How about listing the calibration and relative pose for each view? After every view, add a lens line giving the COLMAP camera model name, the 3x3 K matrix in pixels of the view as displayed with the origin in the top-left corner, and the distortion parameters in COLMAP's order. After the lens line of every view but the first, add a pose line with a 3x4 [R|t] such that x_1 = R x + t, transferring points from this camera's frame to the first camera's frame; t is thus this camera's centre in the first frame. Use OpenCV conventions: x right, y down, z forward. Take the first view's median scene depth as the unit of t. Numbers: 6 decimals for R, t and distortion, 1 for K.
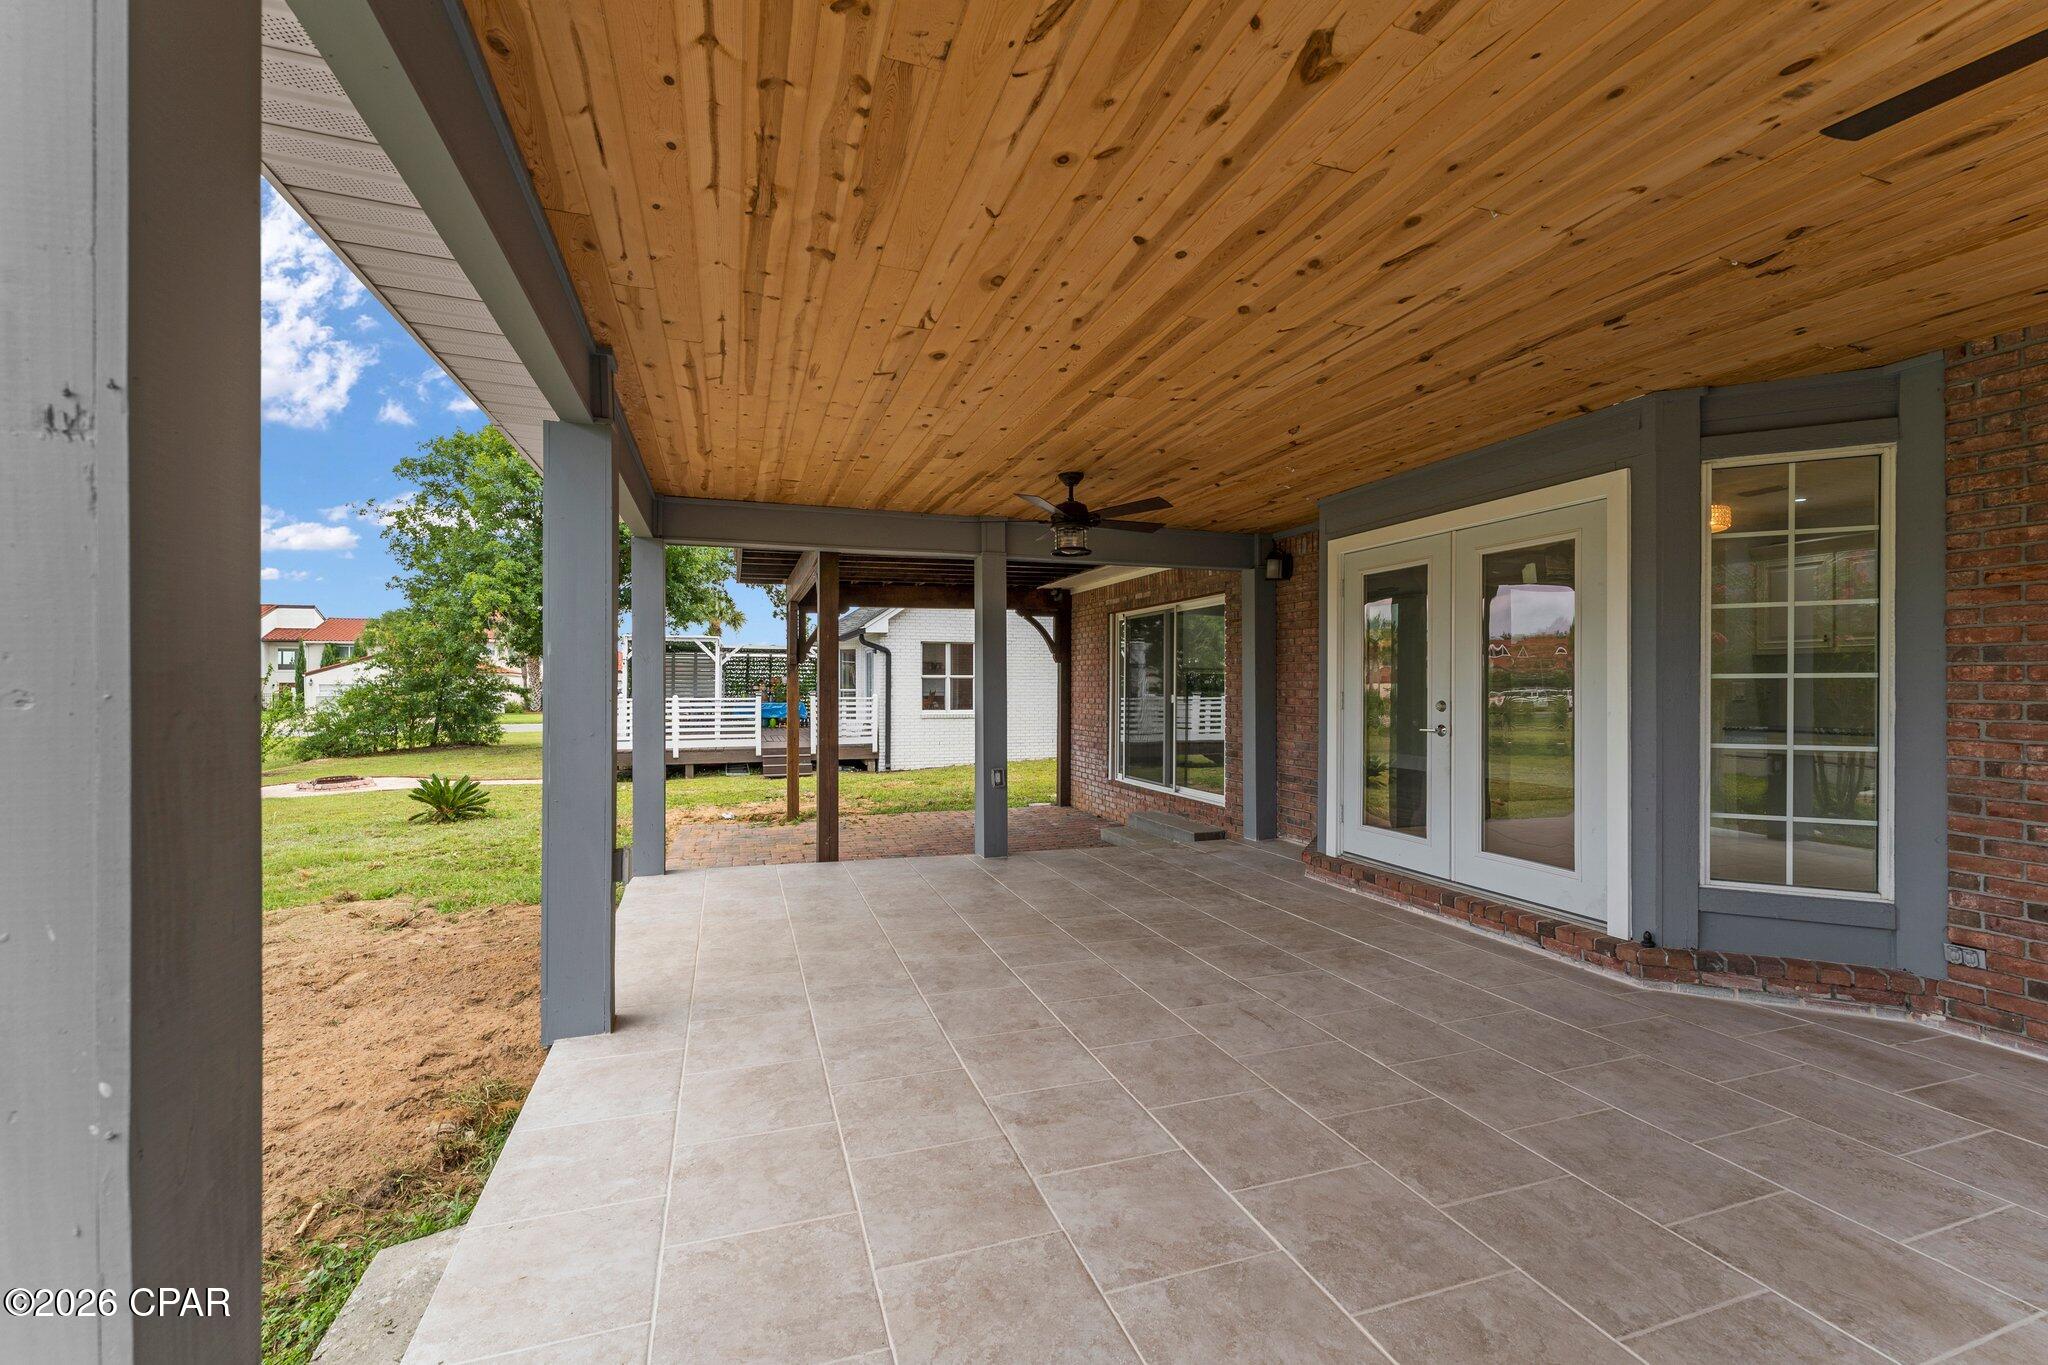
lens RADIAL K [[819.1, 0, 1024.6], [0, 819.1, 684.6], [0, 0, 1]] dist [0.001598, 0.000982]
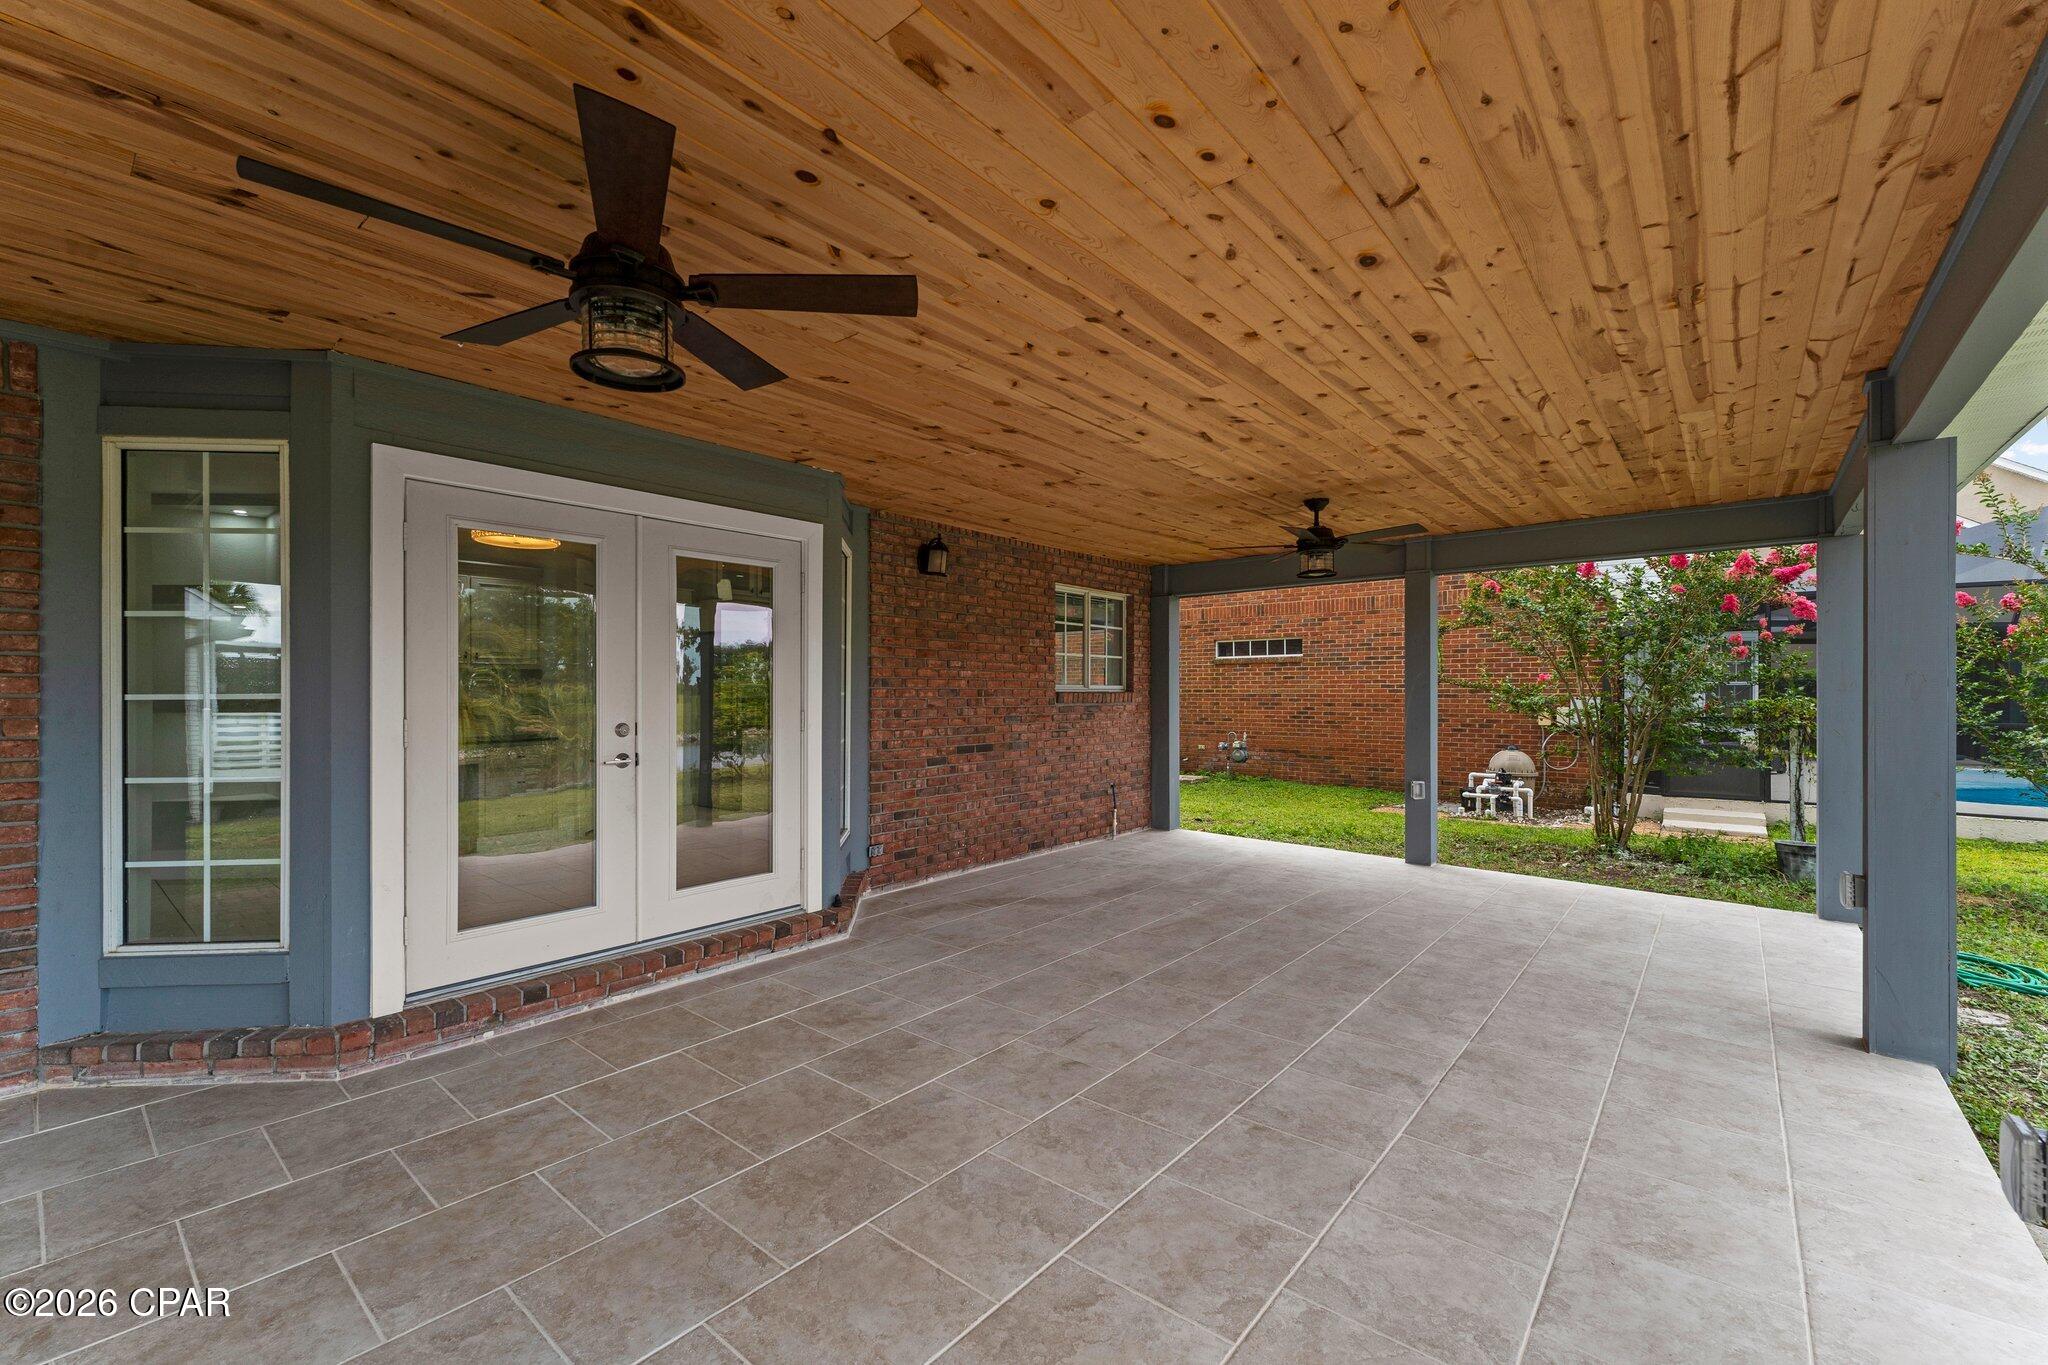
lens RADIAL K [[819.1, 0, 1039.9], [0, 819.1, 691.4], [0, 0, 1]] dist [0.001598, 0.000982]
pose [[-0.501754, -0.000606, 0.865010, -0.541378], [-0.001679, 0.999999, -0.000273, -0.015852], [-0.865009, -0.001589, -0.501754, 1.485474]]
